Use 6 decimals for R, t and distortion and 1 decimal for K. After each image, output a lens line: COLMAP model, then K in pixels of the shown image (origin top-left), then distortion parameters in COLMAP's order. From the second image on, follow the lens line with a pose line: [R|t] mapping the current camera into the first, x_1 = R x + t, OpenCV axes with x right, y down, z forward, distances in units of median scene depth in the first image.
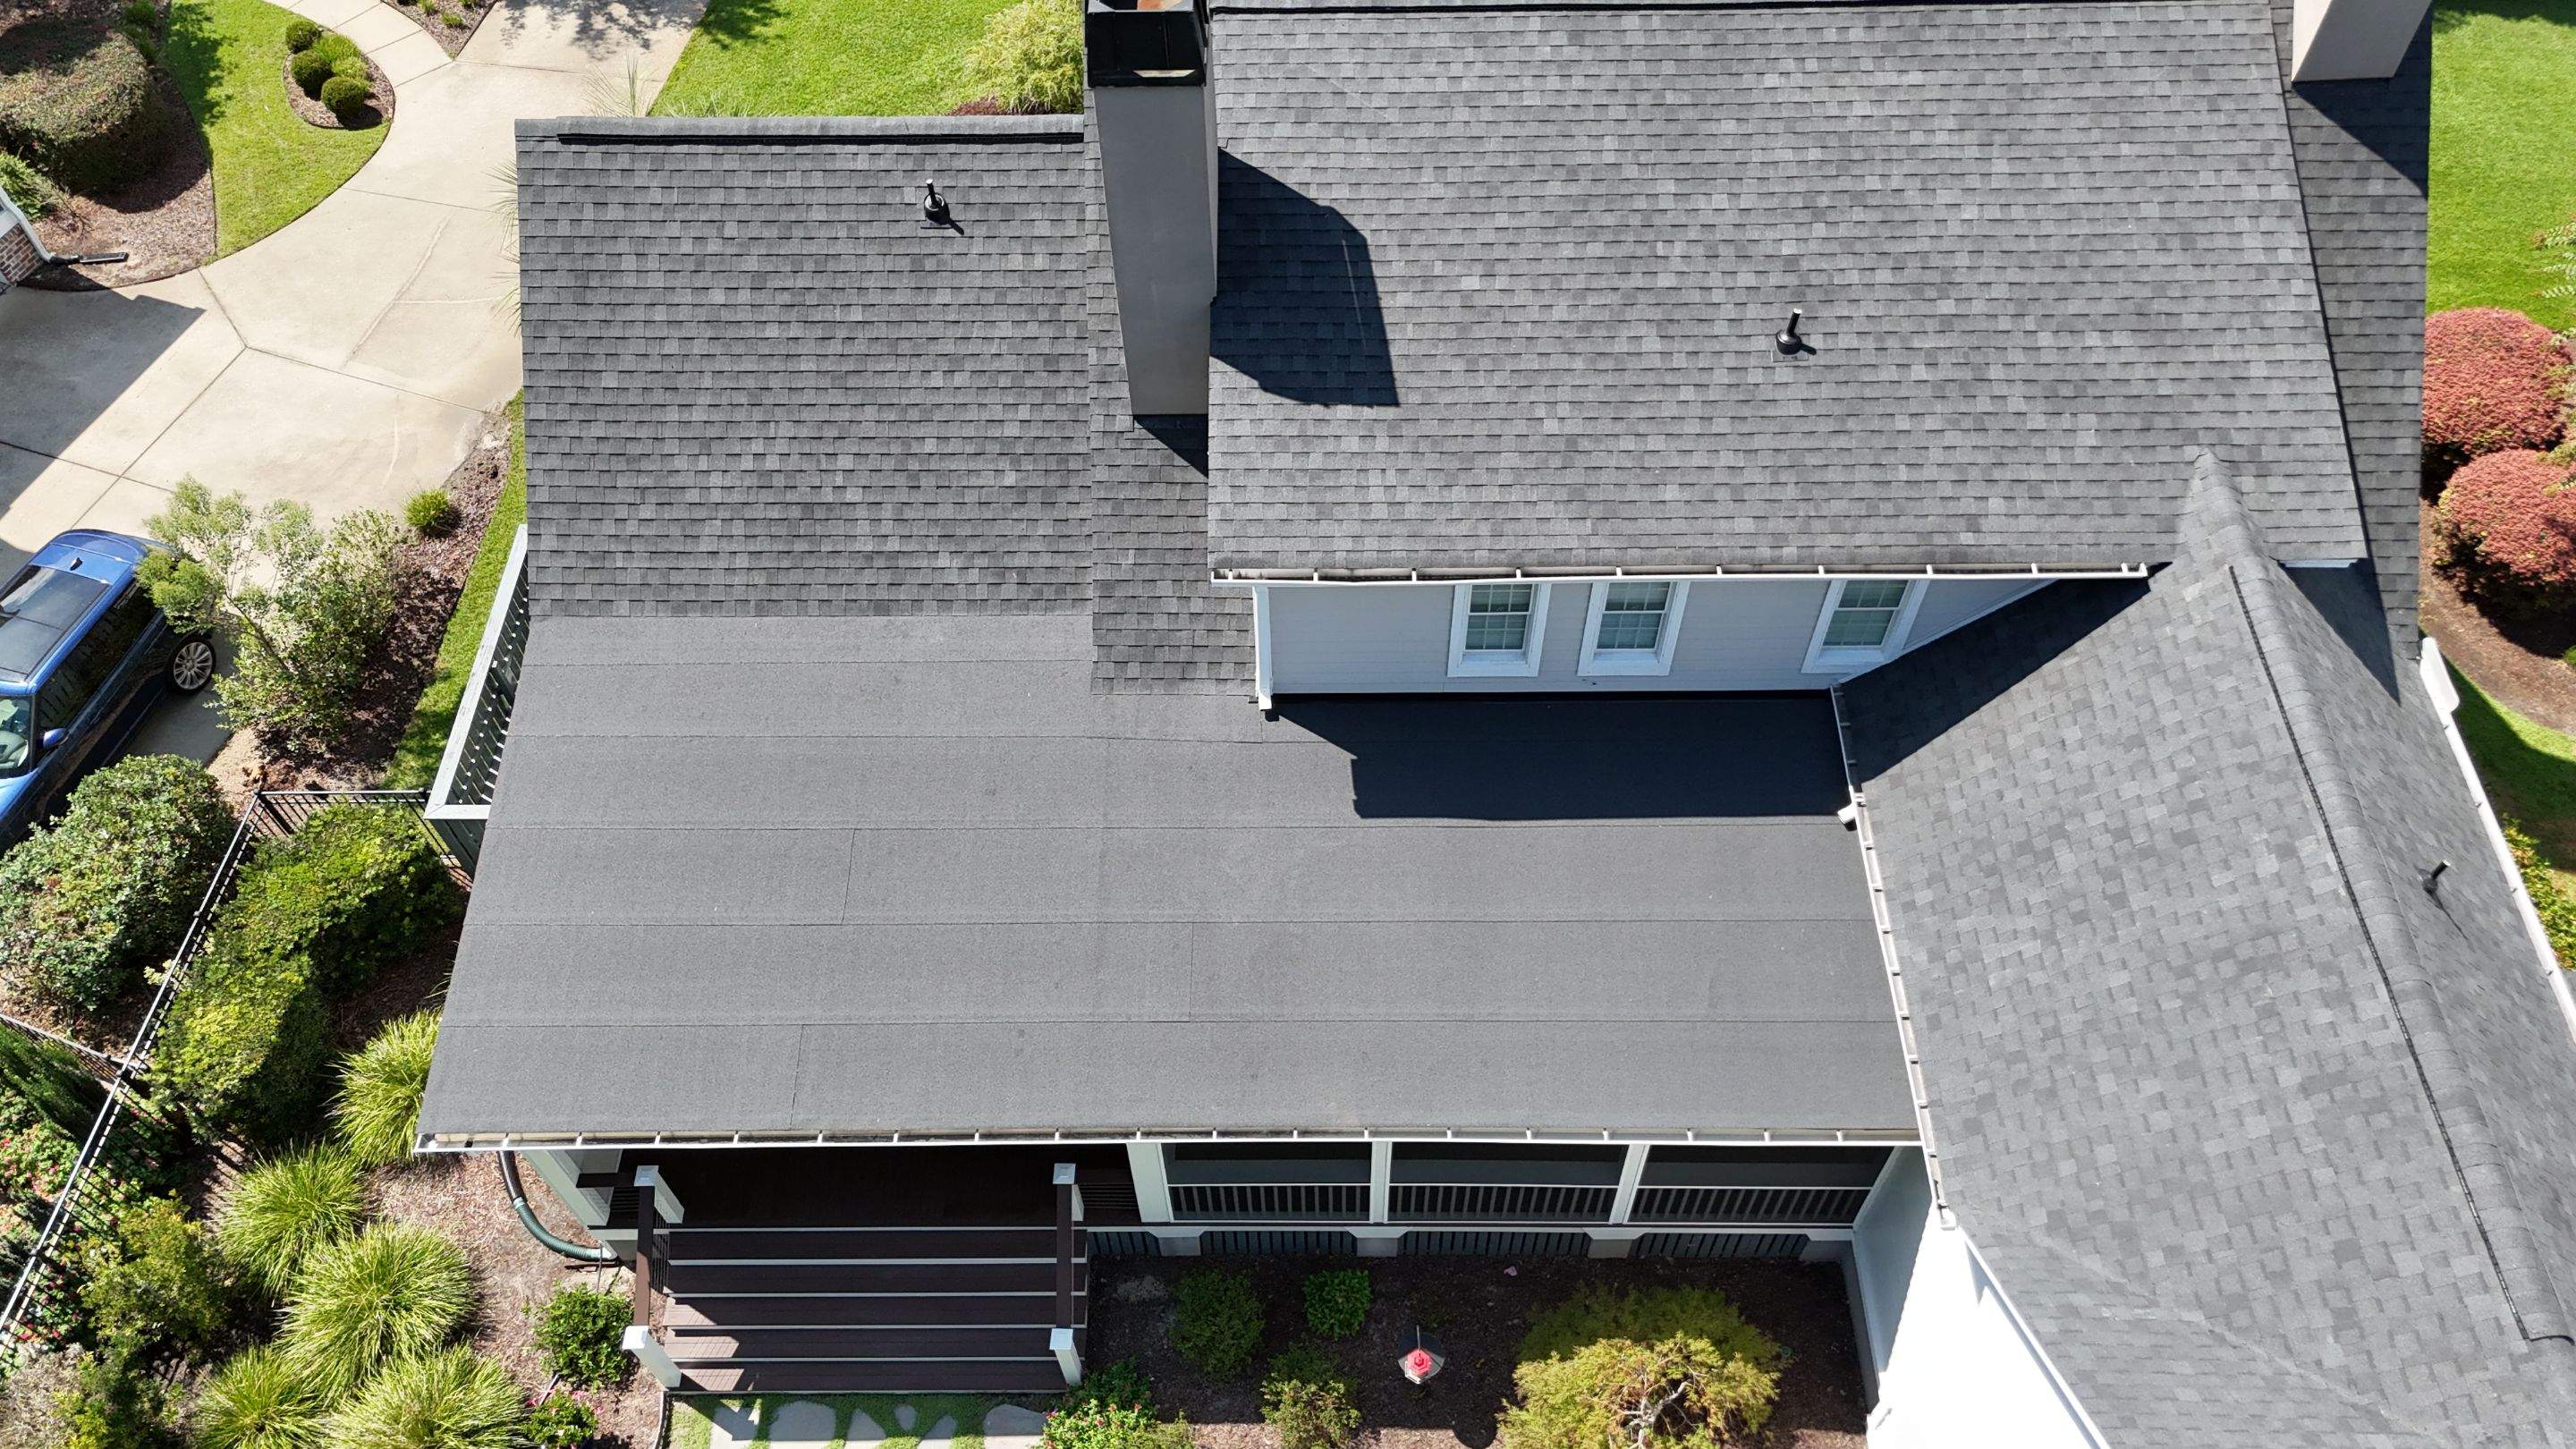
lens RADIAL K [[1894.3, 0, 1301.8], [0, 1894.3, 725.3], [0, 0, 1]] dist [0.070571, -0.067693]
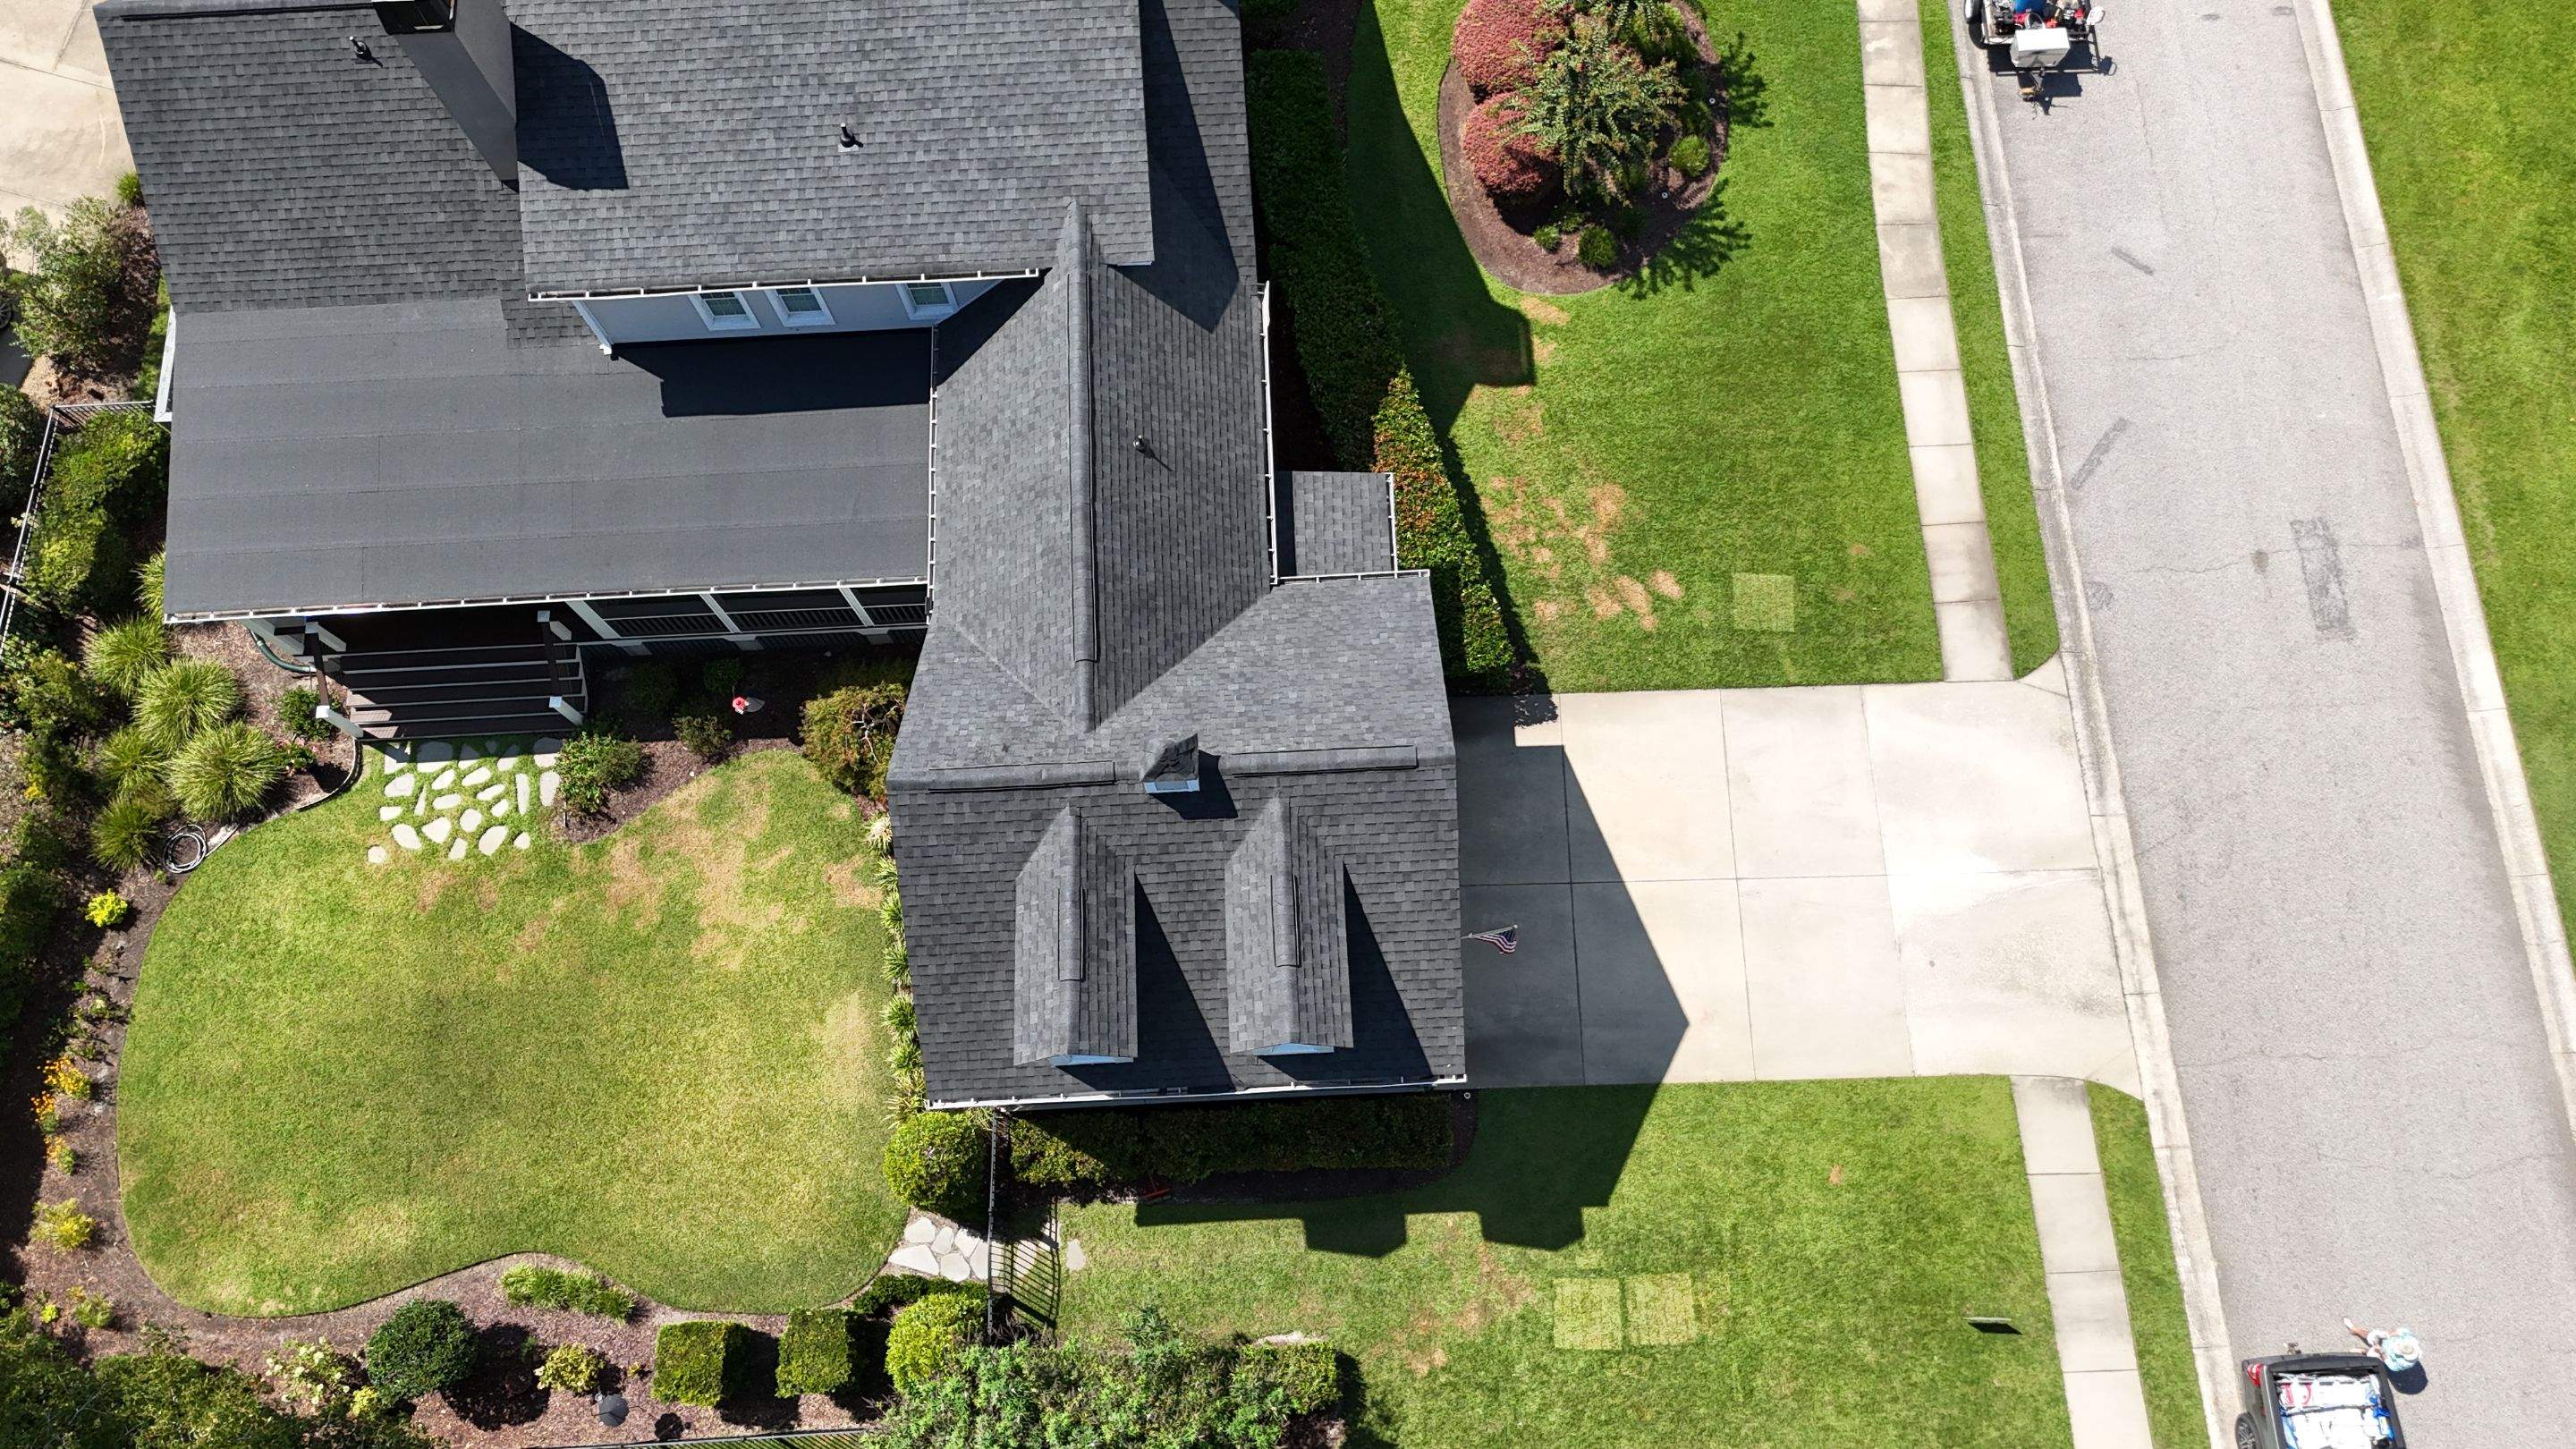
lens RADIAL K [[1896.0, 0, 1295.7], [0, 1896.0, 724.1], [0, 0, 1]] dist [0.076240, -0.072960]
pose [[0.998612, -0.052585, 0.002967, 0.574546], [0.049029, 0.948710, 0.312324, -0.200053], [-0.019239, -0.311745, 0.949971, -0.773342]]
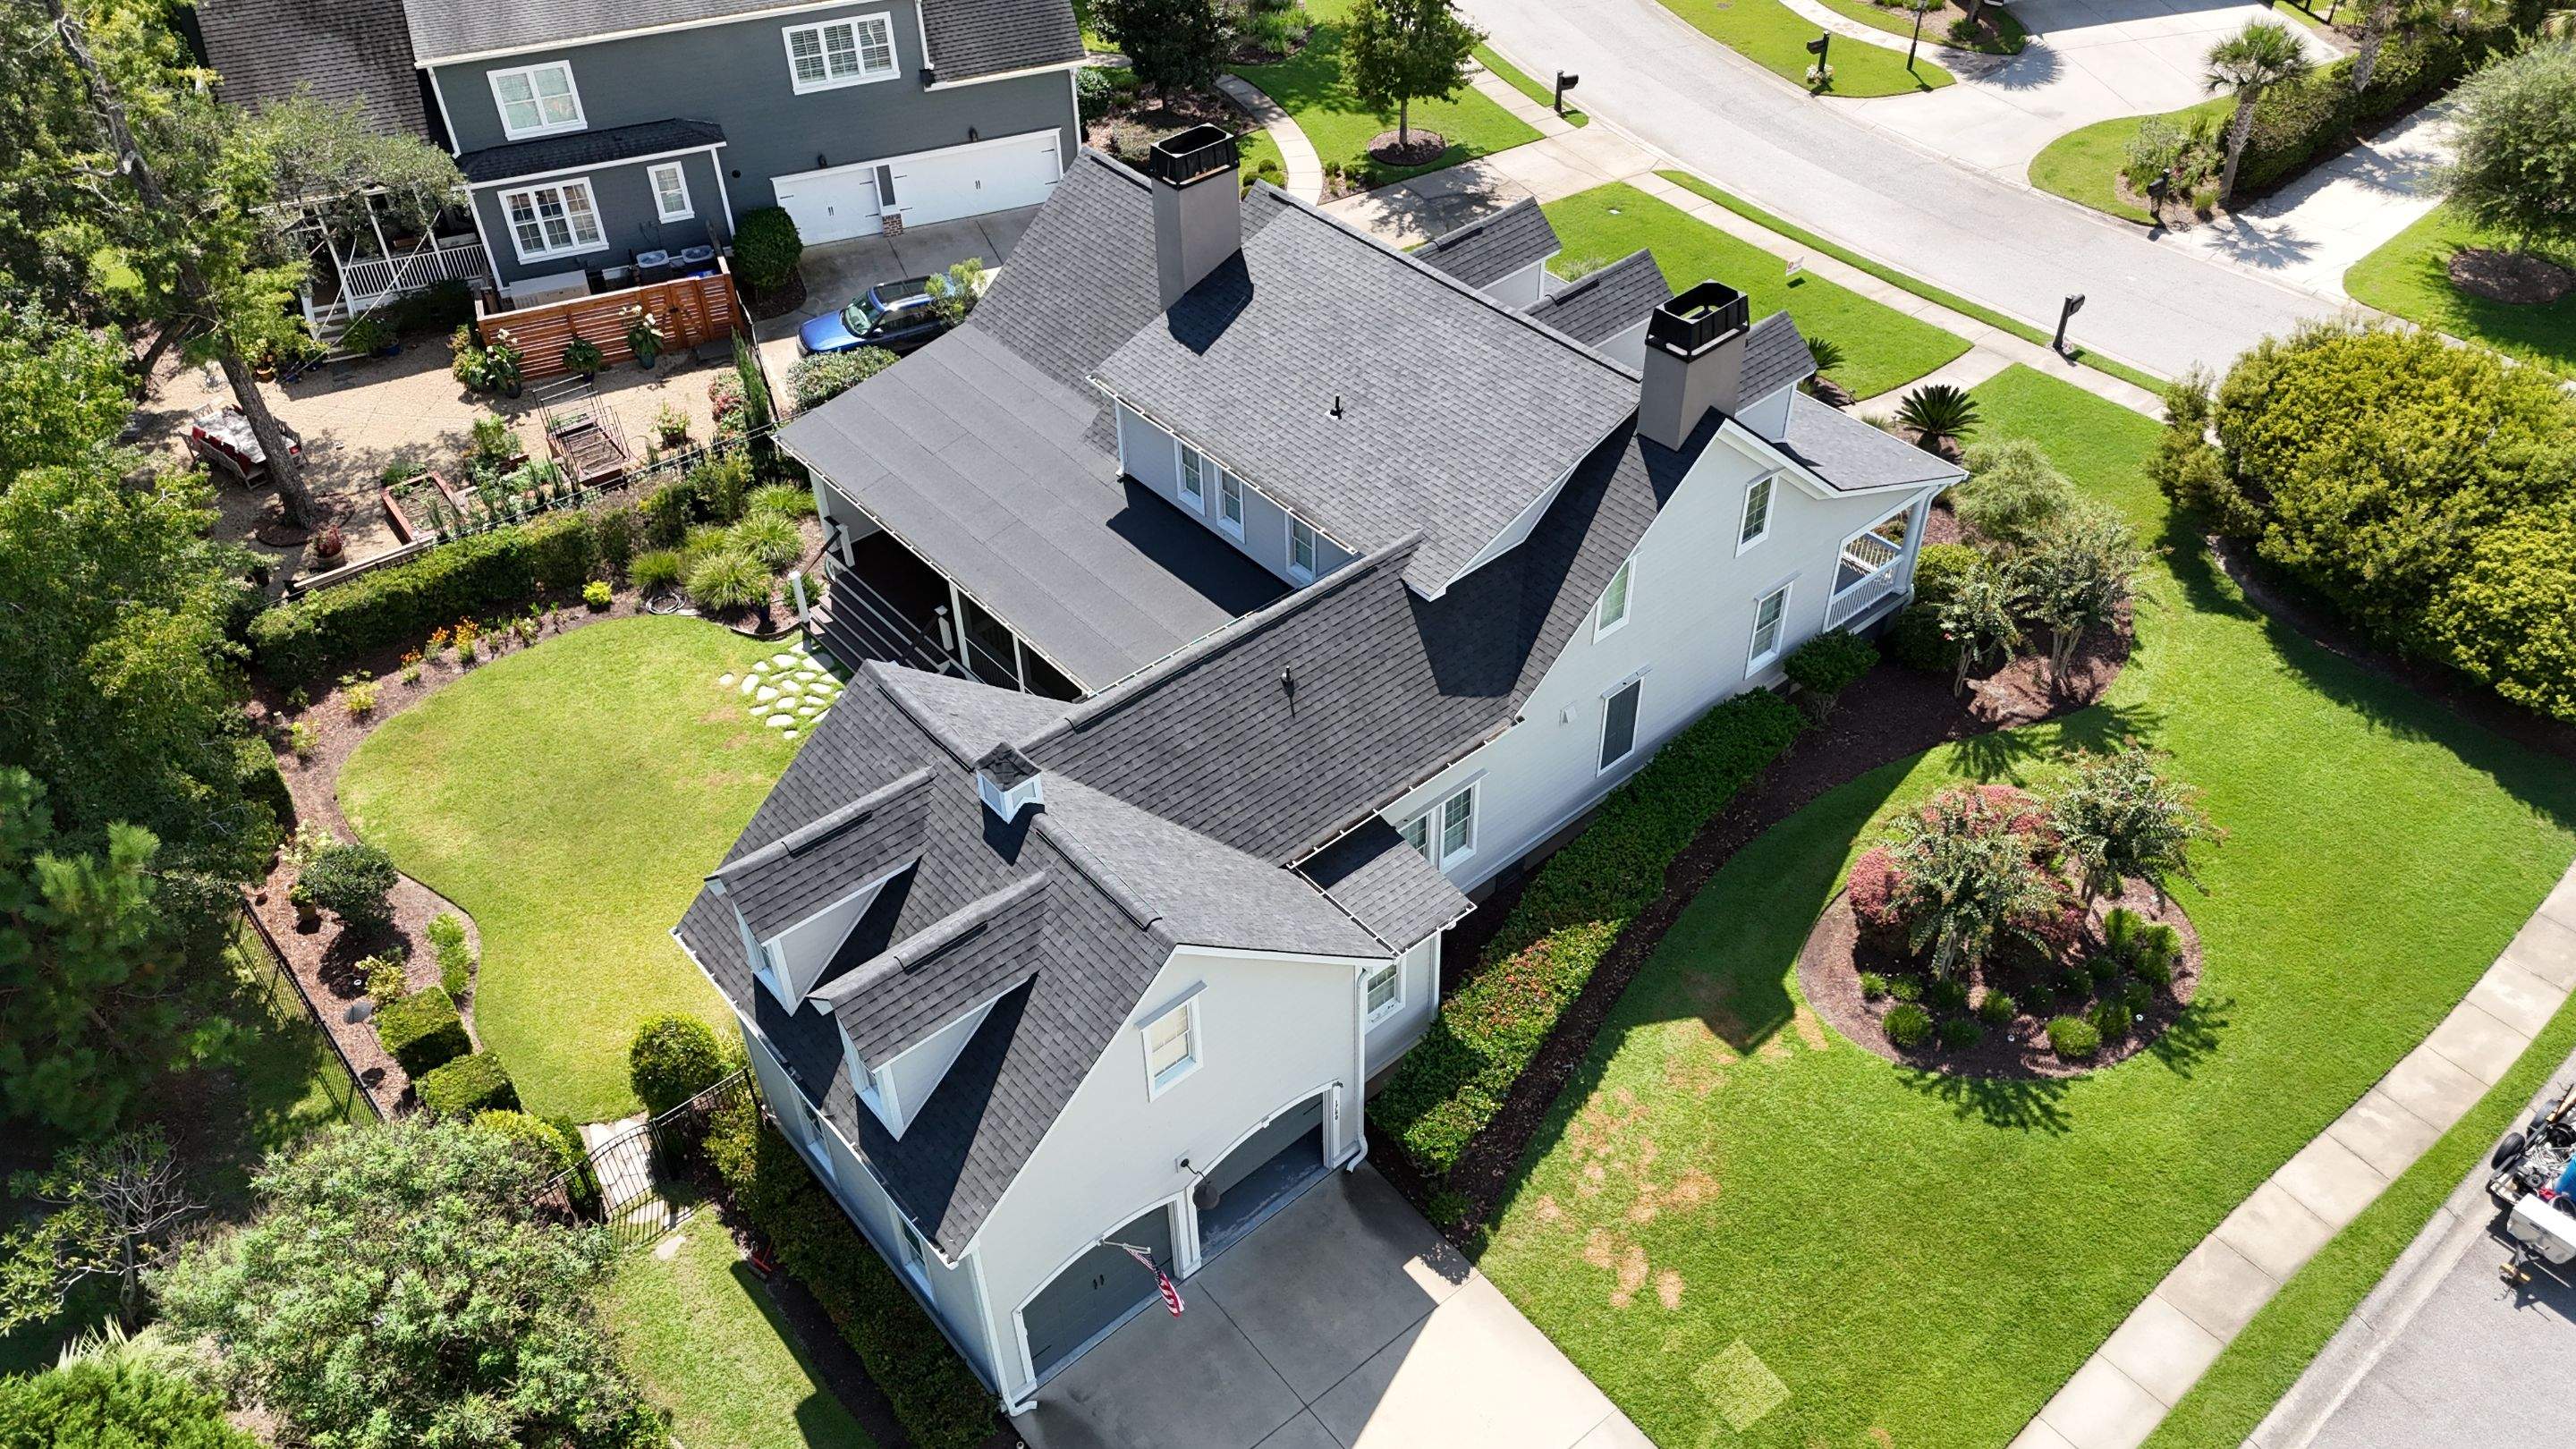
lens RADIAL K [[1903.4, 0, 1293.3], [0, 1903.4, 722.8], [0, 0, 1]] dist [0.065438, -0.055848]
pose [[0.655376, 0.497320, -0.568467, 1.439051], [-0.604145, 0.796874, 0.000633, 0.092334], [0.453312, 0.343022, 0.822706, -0.571752]]
